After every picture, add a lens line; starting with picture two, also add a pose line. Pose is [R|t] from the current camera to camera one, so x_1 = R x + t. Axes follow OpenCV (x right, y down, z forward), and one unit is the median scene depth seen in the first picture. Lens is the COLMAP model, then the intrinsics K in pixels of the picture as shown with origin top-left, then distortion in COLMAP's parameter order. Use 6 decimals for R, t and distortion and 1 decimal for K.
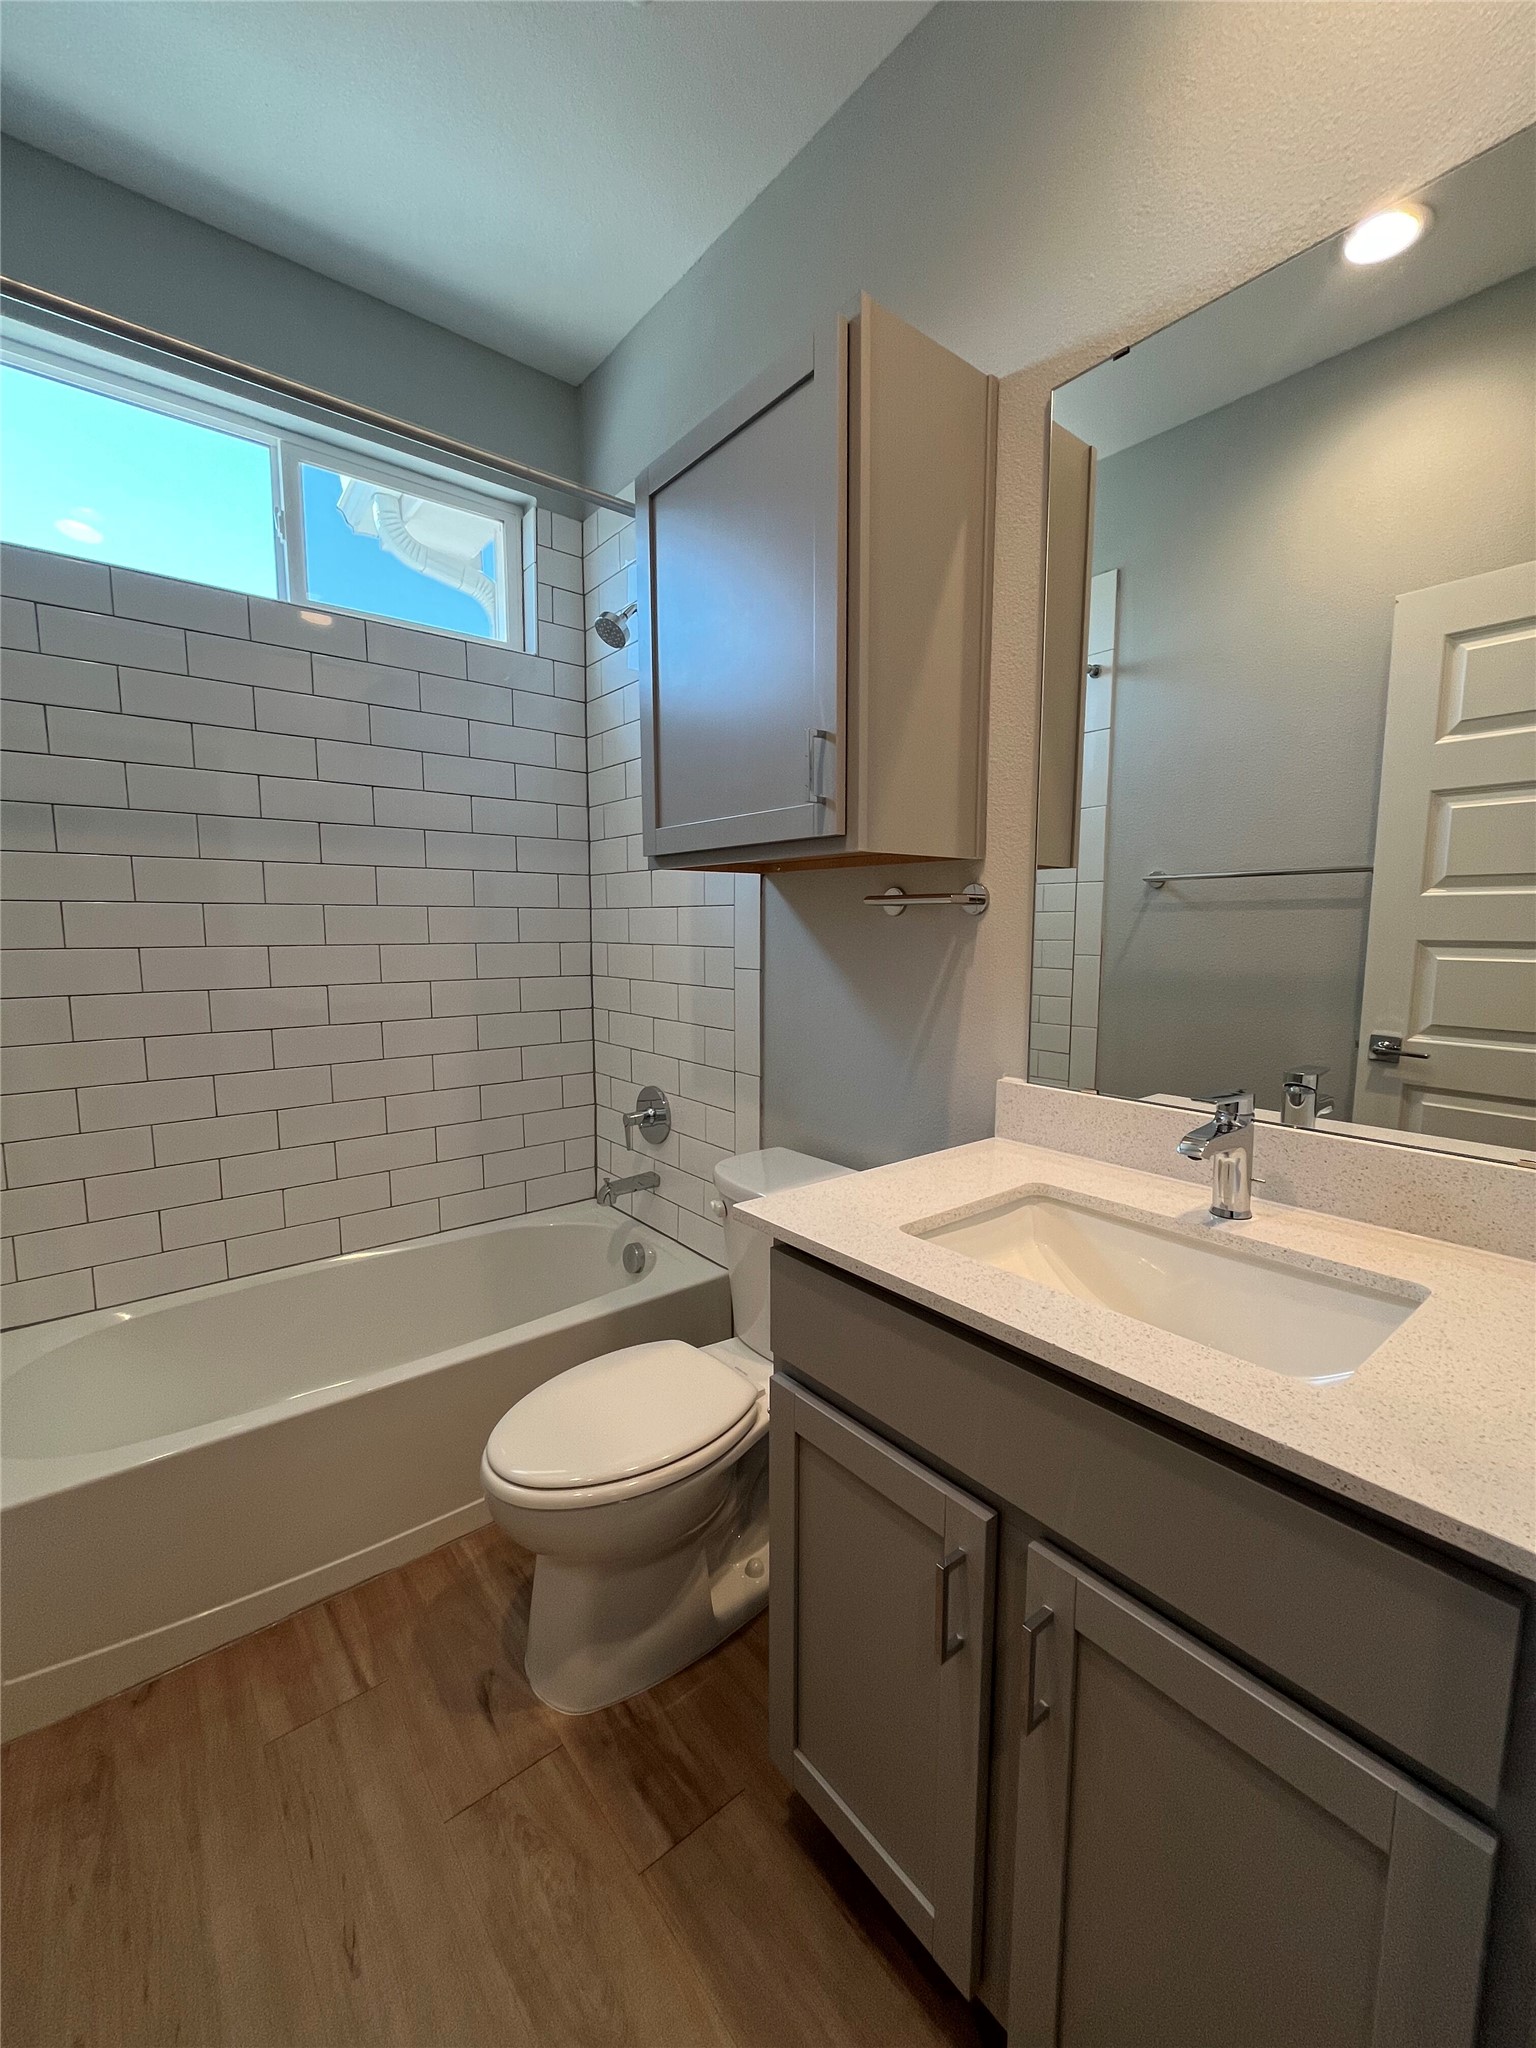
lens RADIAL K [[831.8, 0, 822.8], [0, 831.8, 1028.0], [0, 0, 1]] dist [0.021168, -0.000021]
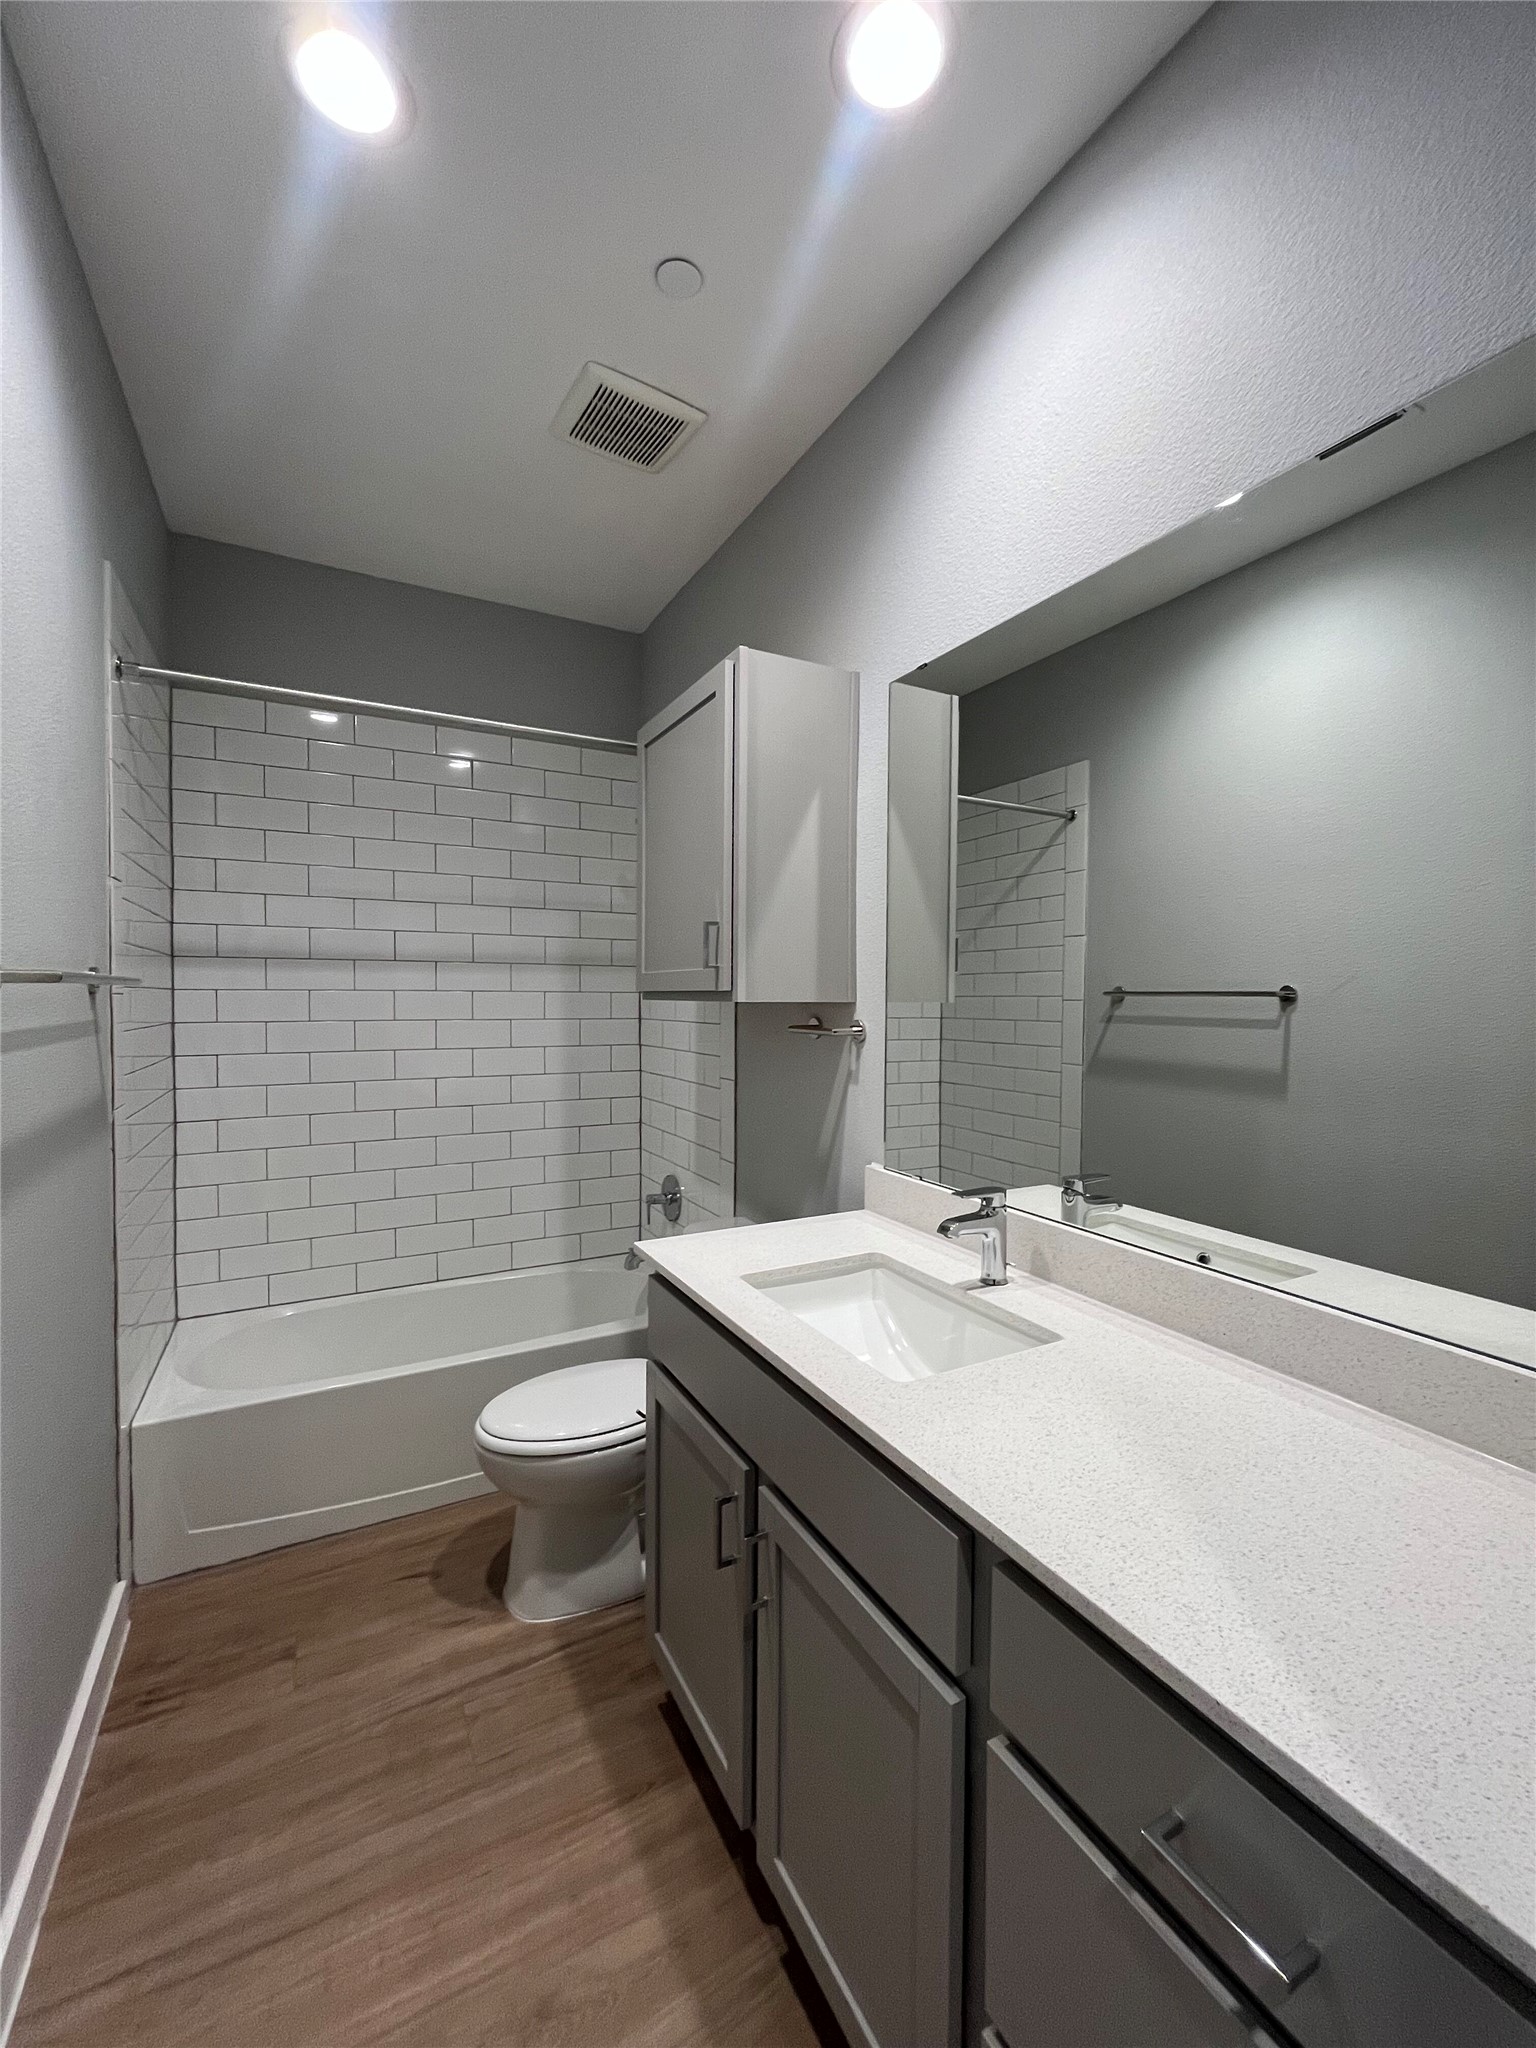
lens RADIAL K [[842.3, 0, 768.0], [0, 842.3, 1024.0], [0, 0, 1]] dist [-0.000708, -0.000099]
pose [[0.976268, 0.009485, -0.216358, 0.410599], [-0.030181, 0.995250, -0.092554, -0.047422], [0.214453, 0.096887, 0.971917, -0.387209]]
